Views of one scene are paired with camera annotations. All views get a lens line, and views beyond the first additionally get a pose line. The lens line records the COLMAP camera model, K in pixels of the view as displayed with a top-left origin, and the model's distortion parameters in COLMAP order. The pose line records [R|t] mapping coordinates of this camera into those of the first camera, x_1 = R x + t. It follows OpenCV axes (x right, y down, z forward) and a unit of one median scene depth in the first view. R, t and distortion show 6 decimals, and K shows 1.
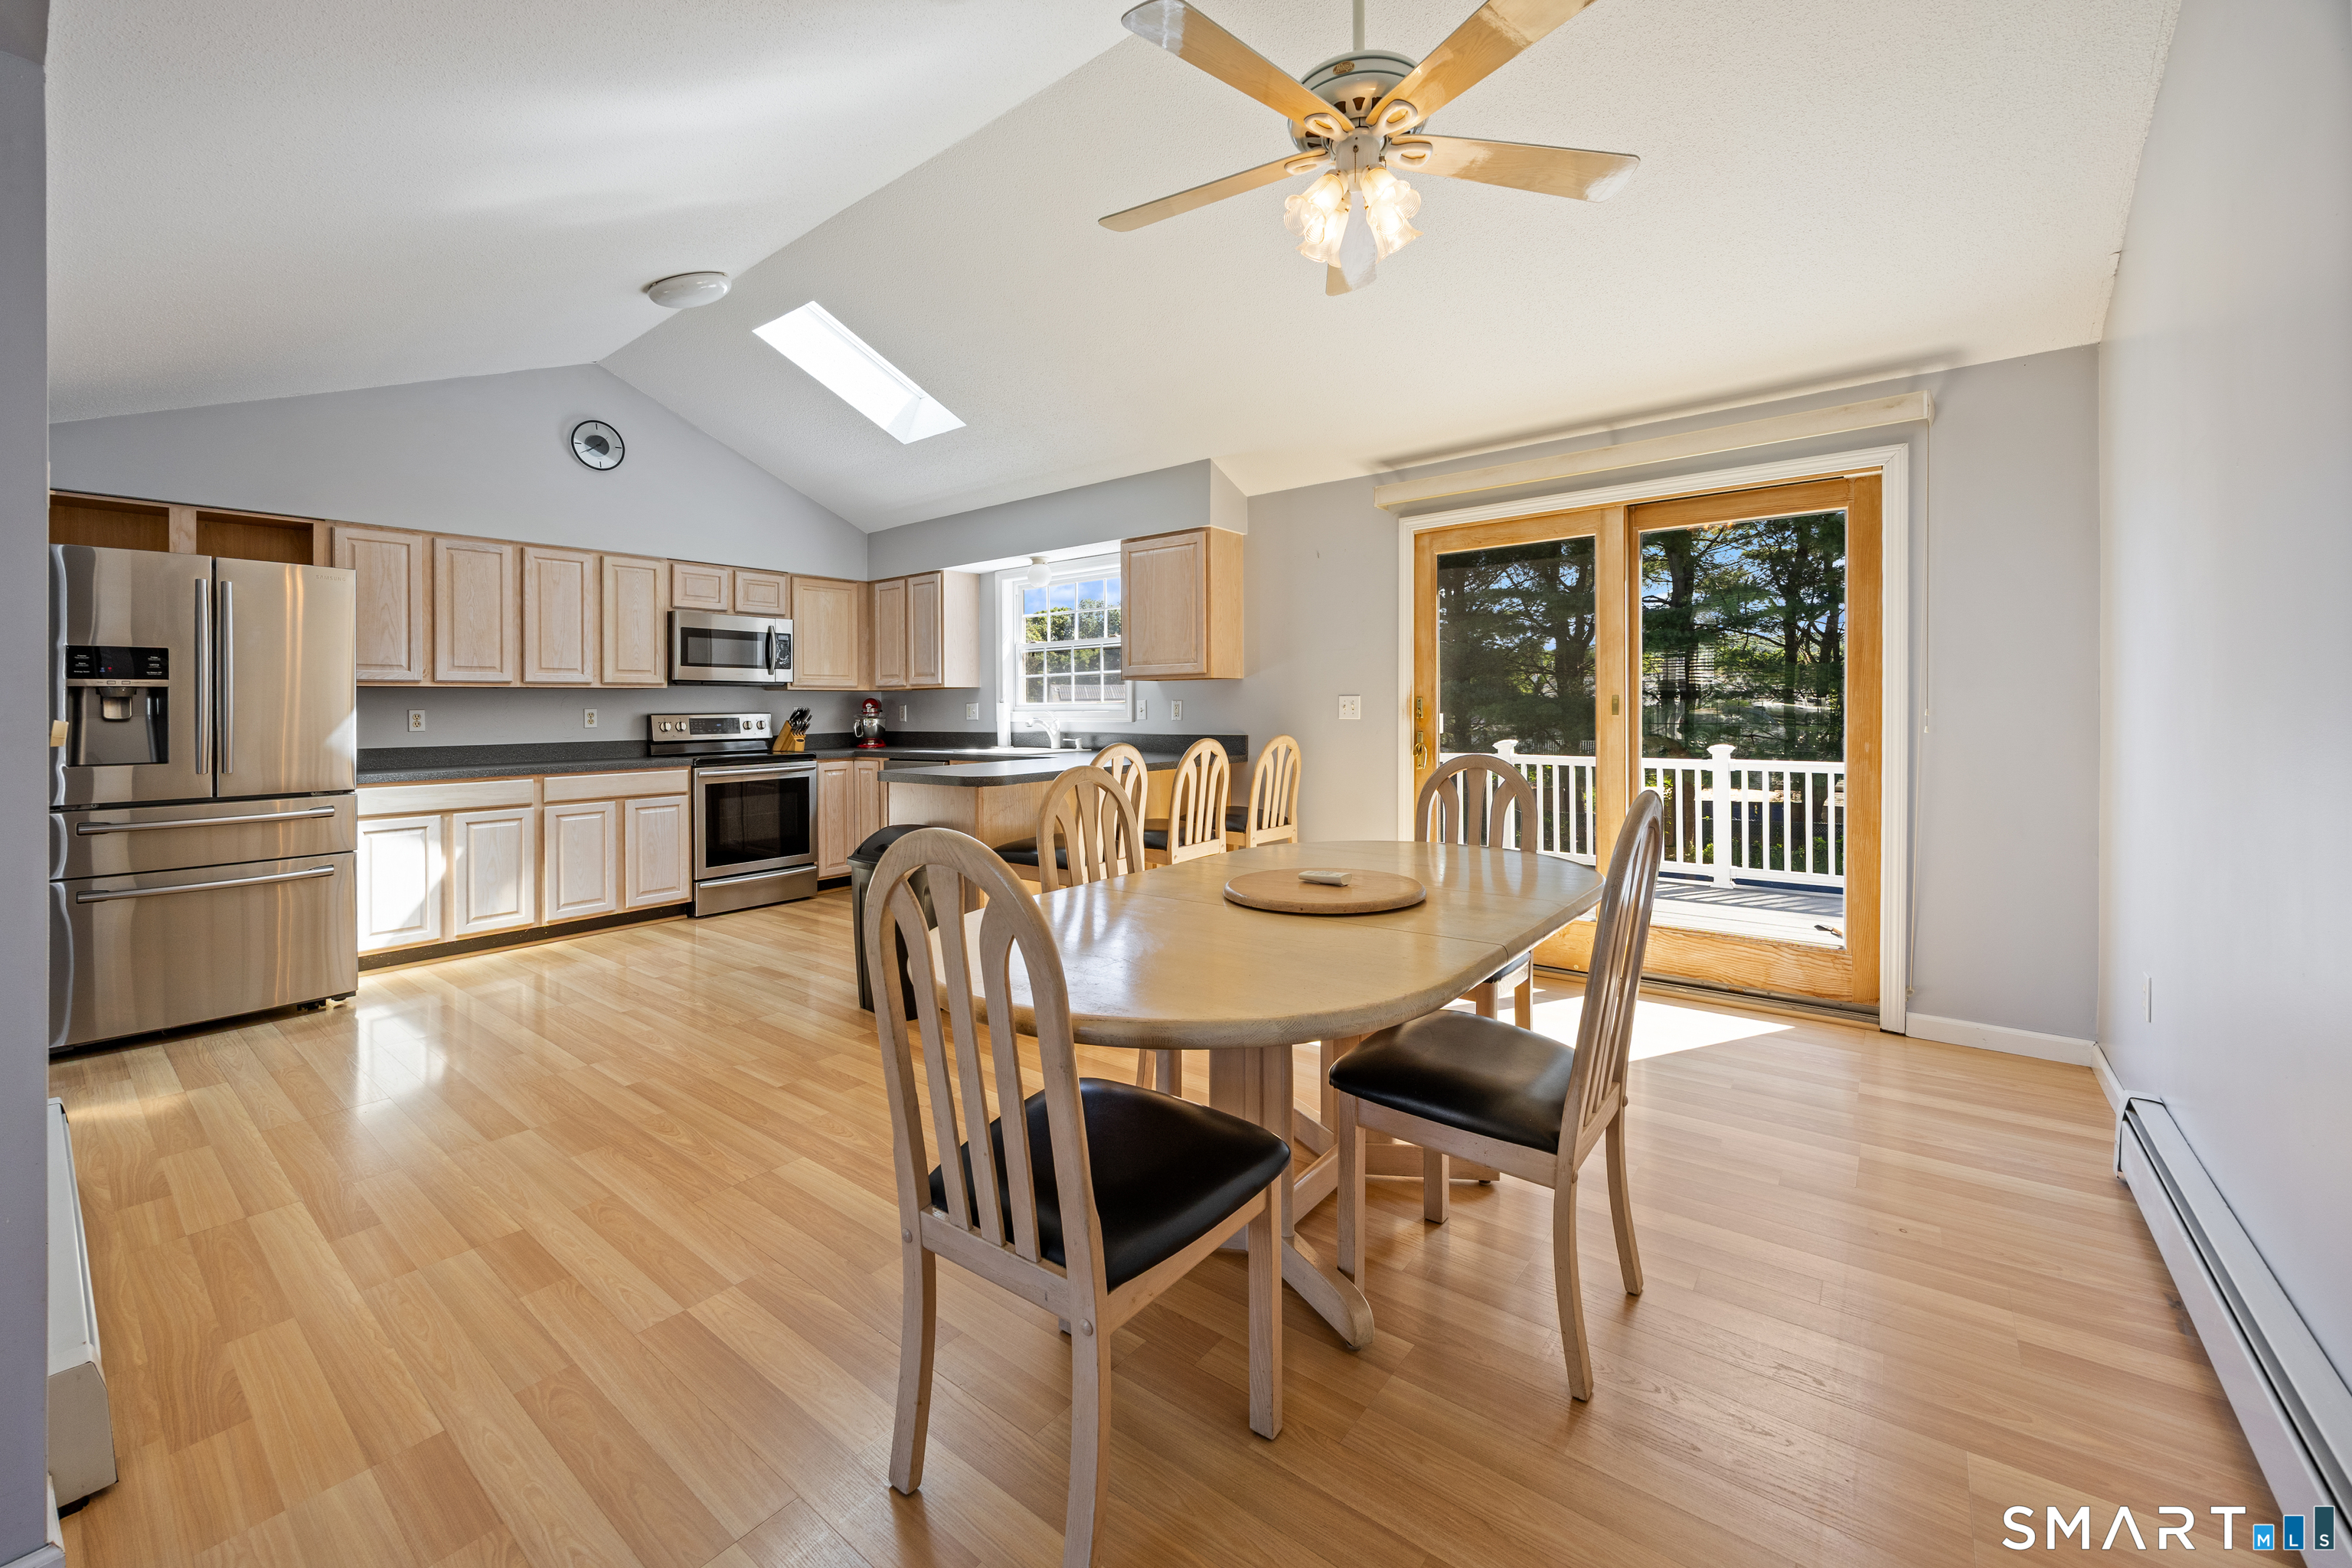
lens RADIAL K [[947.2, 0, 1206.9], [0, 947.2, 714.1], [0, 0, 1]] dist [-0.000301, 0.000020]
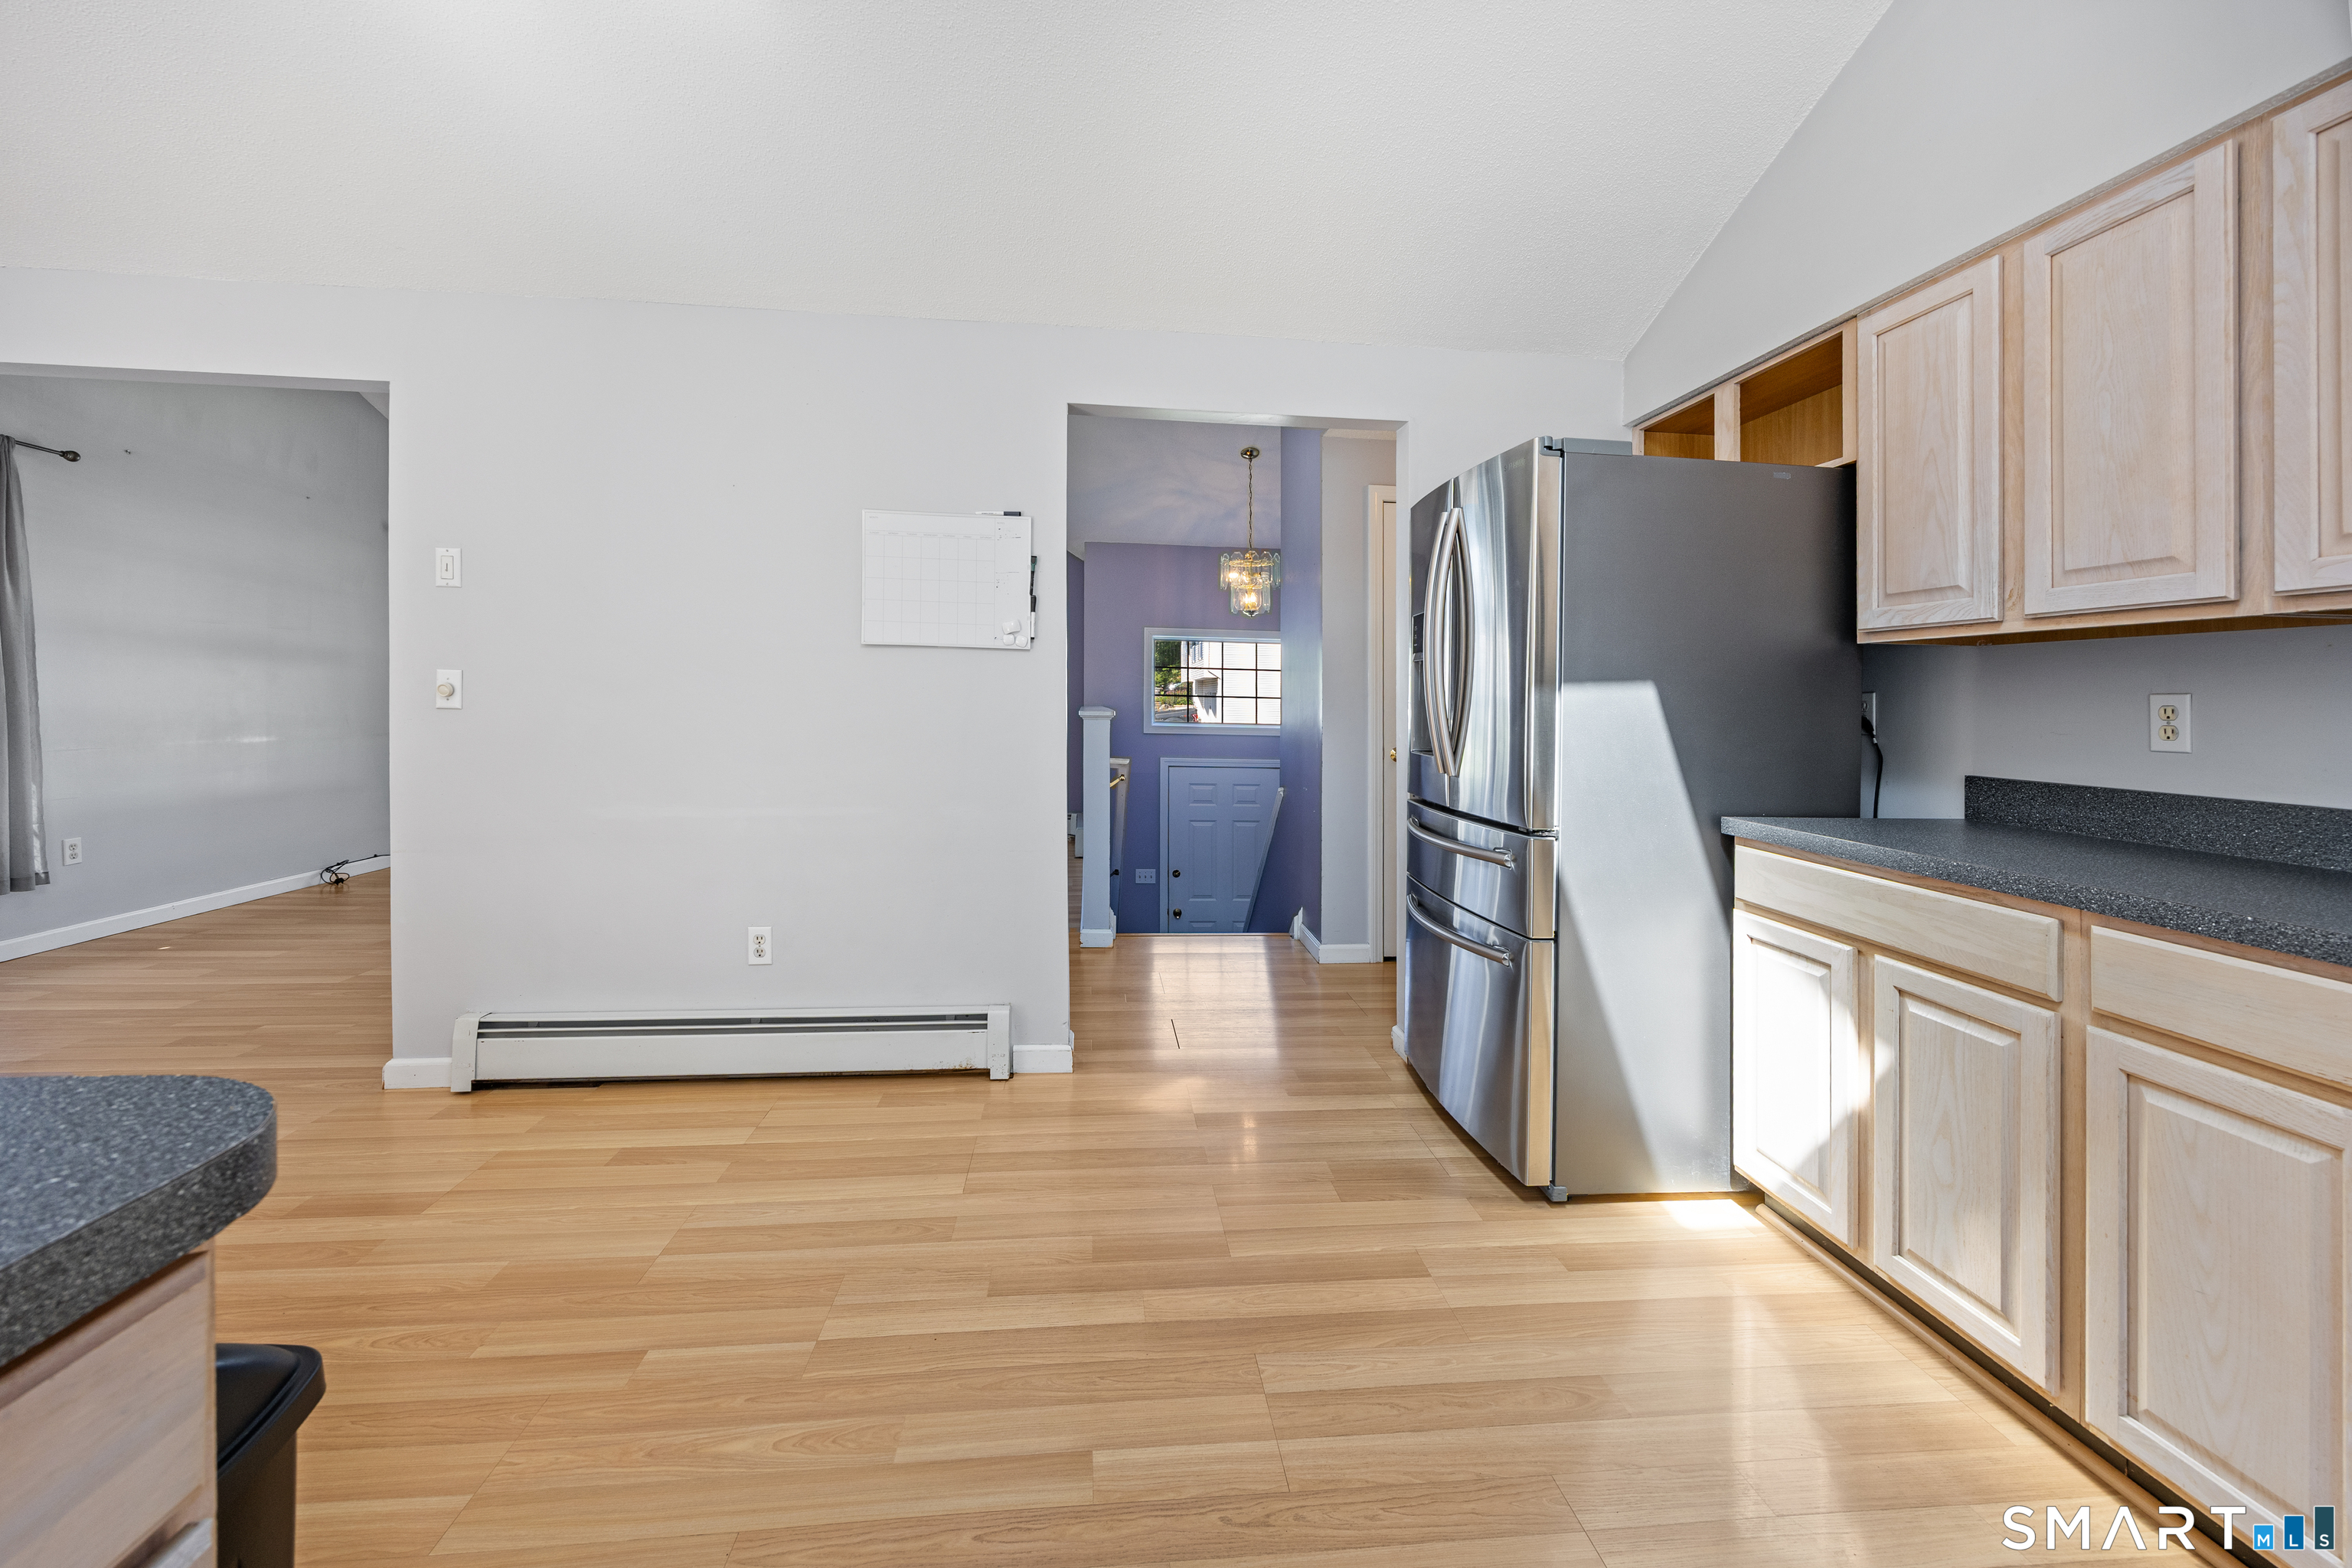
lens RADIAL K [[919.5, 0, 1176.1], [0, 919.5, 696.1], [0, 0, 1]] dist [-0.000712, -0.000245]
pose [[-0.739706, -0.003840, -0.672919, -0.361622], [-0.013750, 0.999861, 0.009410, -0.001978], [0.672790, 0.016213, -0.739656, 1.211690]]
